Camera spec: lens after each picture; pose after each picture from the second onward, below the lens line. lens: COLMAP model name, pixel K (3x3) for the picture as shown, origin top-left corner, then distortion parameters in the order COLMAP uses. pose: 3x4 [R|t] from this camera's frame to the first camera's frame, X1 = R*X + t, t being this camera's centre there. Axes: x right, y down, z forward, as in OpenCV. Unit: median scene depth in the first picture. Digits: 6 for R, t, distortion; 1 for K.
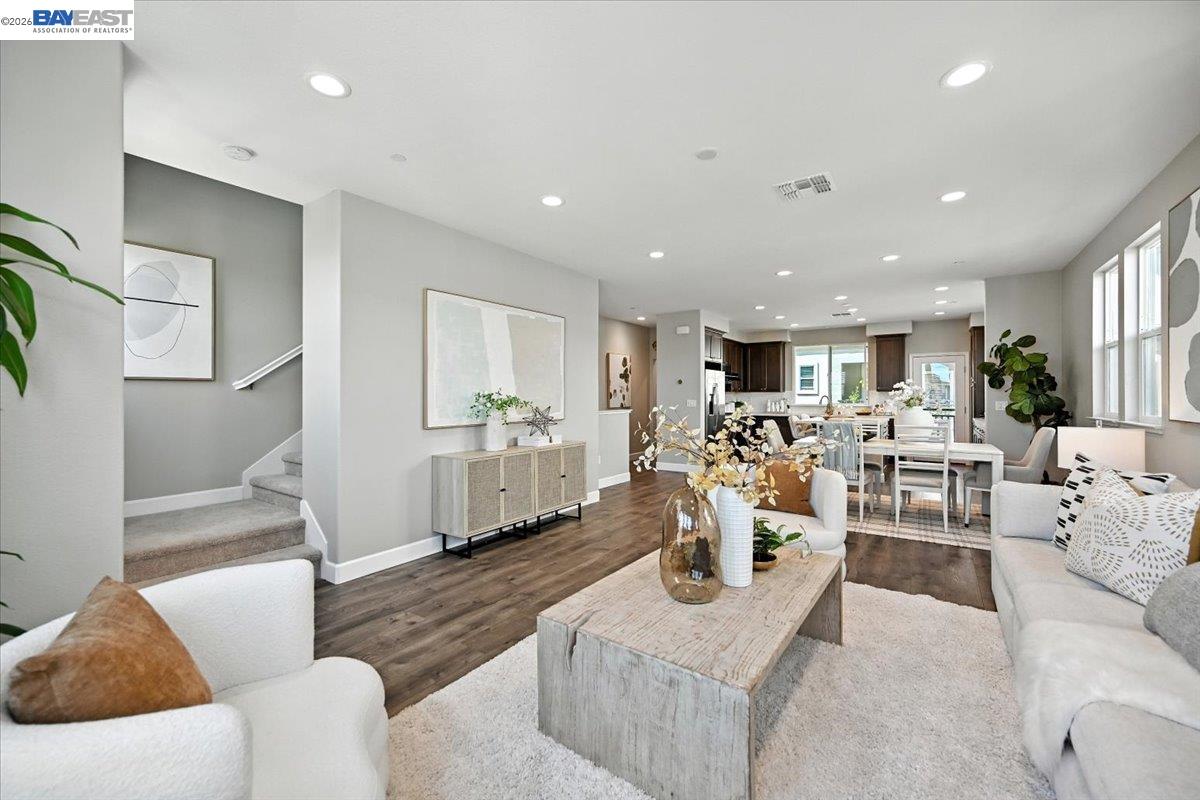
lens RADIAL K [[471.3, 0, 600.0], [0, 471.3, 400.0], [0, 0, 1]] dist [-0.000282, -0.000096]
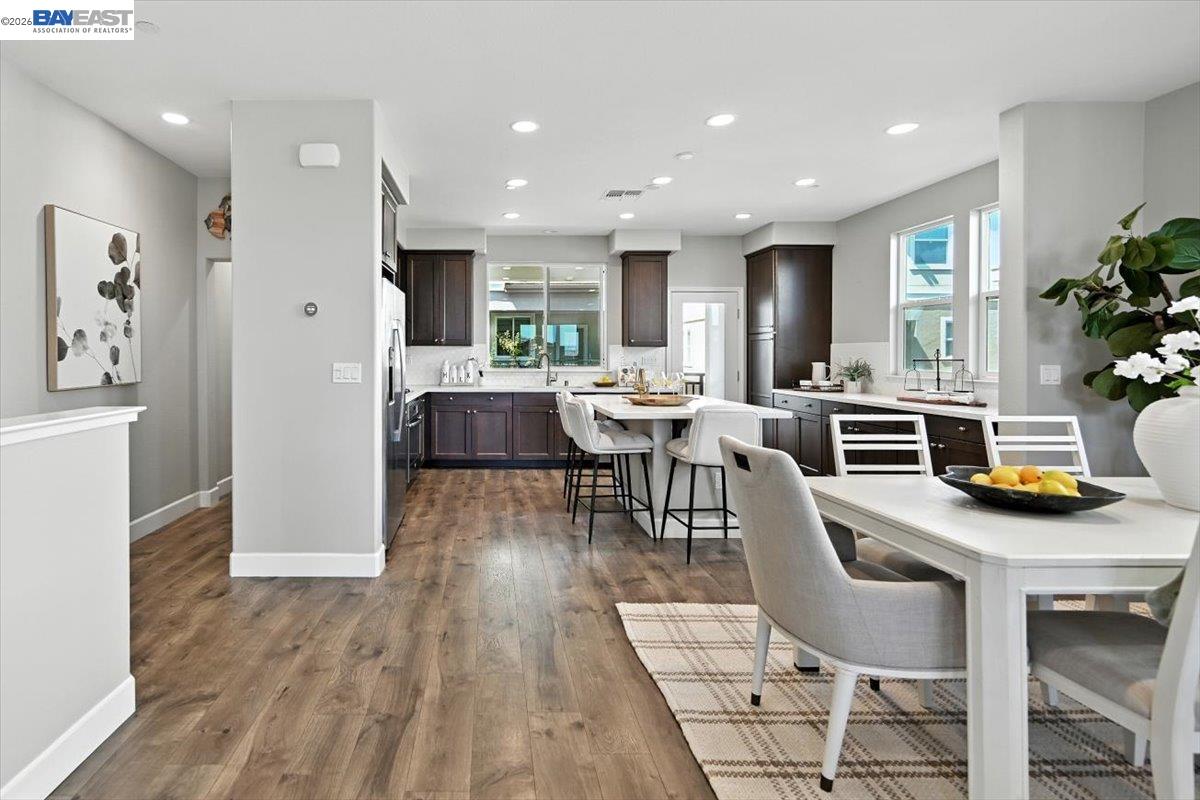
lens RADIAL K [[766.6, 0, 600.1], [0, 766.6, 363.8], [0, 0, 1]] dist [0.000109, 0.000177]
pose [[0.822921, -0.004058, 0.568141, 0.025349], [0.001546, 0.999987, 0.004903, -0.001809], [-0.568153, -0.003156, 0.822917, 0.371546]]
